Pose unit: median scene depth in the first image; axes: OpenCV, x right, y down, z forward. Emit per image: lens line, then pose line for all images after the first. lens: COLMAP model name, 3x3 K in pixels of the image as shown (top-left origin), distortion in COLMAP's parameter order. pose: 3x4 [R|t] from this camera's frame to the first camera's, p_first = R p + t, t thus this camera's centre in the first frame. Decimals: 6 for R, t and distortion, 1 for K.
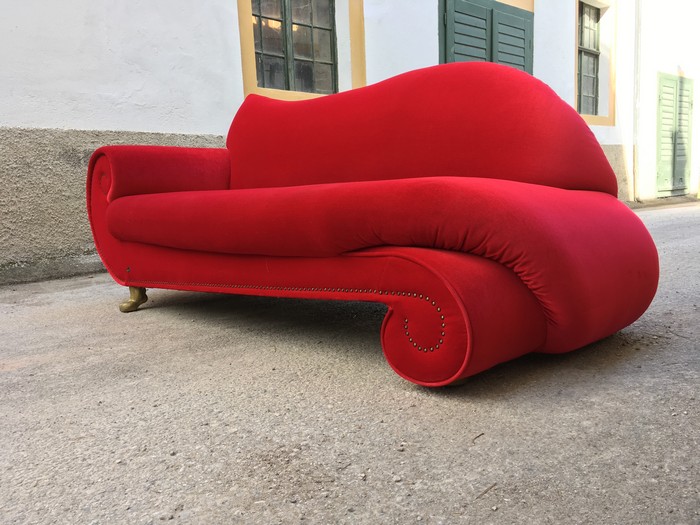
lens RADIAL K [[597.7, 0, 350.0], [0, 597.7, 262.5], [0, 0, 1]] dist [0.066201, -0.105075]
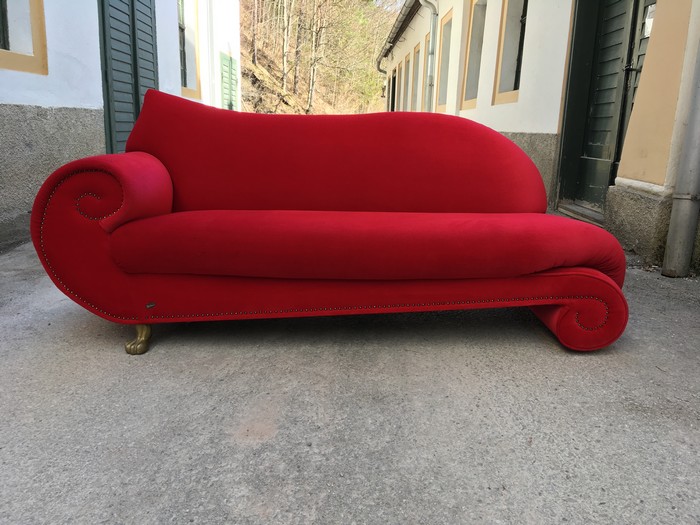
lens RADIAL K [[597.7, 0, 350.0], [0, 597.7, 262.5], [0, 0, 1]] dist [0.066201, -0.105075]
pose [[0.674242, -0.107522, 0.730641, -1.448812], [0.045632, 0.993520, 0.104098, -0.229141], [-0.737099, -0.036846, 0.674780, 0.360704]]
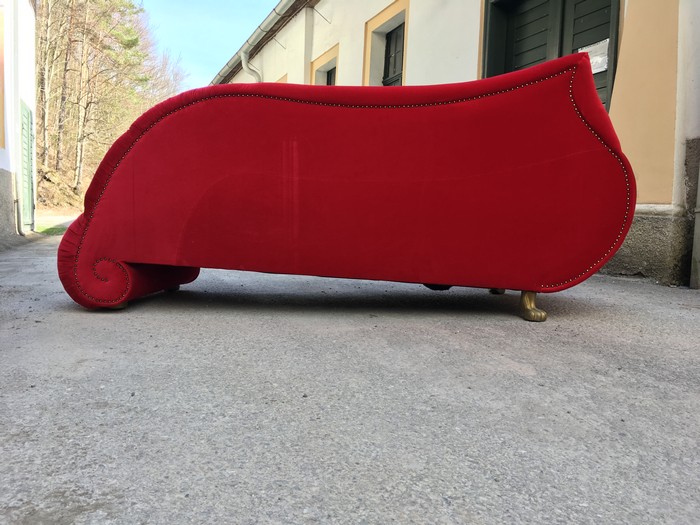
lens RADIAL K [[597.7, 0, 350.0], [0, 597.7, 262.5], [0, 0, 1]] dist [0.066201, -0.105075]
pose [[0.352899, -0.022461, 0.935392, -1.505840], [0.085371, 0.996315, -0.008284, -0.064755], [-0.931759, 0.082779, 0.353516, 1.578879]]
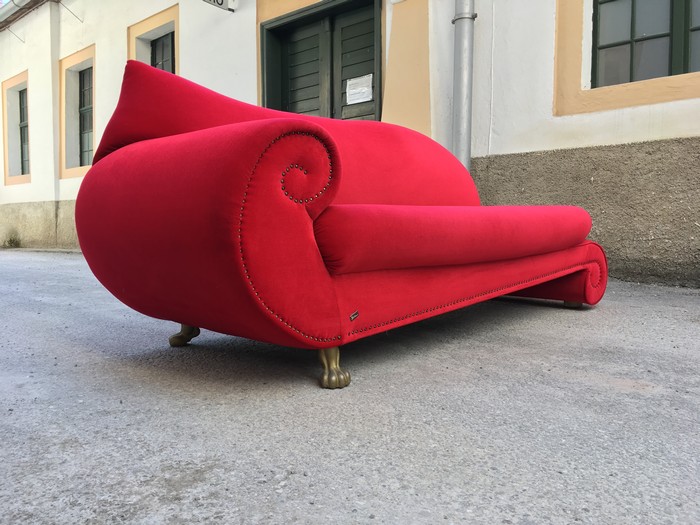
lens RADIAL K [[597.7, 0, 350.0], [0, 597.7, 262.5], [0, 0, 1]] dist [0.066201, -0.105075]
pose [[-0.056693, -0.026907, 0.998029, -1.851586], [0.136500, 0.990041, 0.034446, -0.126378], [-0.989016, 0.138184, -0.052455, 1.856591]]
